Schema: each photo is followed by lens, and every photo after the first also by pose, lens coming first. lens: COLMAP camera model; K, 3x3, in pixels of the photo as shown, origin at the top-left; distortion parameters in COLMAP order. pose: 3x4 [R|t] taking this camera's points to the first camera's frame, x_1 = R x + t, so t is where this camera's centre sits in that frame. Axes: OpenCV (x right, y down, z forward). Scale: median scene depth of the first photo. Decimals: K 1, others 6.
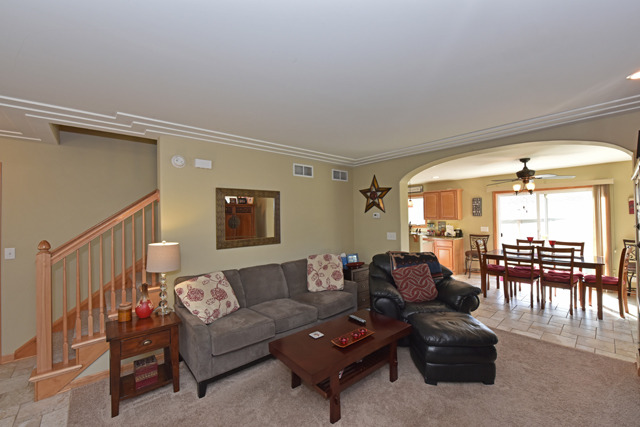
lens RADIAL K [[266.6, 0, 319.1], [0, 266.6, 212.7], [0, 0, 1]] dist [-0.001078, 0.000485]
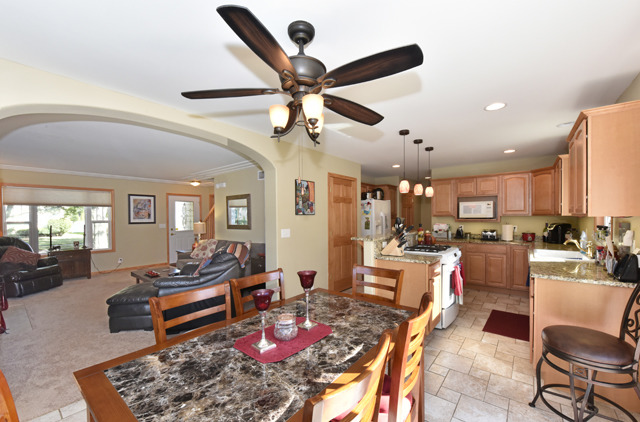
lens RADIAL K [[256.9, 0, 319.4], [0, 256.9, 217.3], [0, 0, 1]] dist [-0.026130, -0.000140]
pose [[0.169361, 0.013342, -0.985464, 0.783396], [0.018064, 0.999698, 0.016639, 0.018061], [0.985388, -0.020619, 0.169069, 0.700861]]
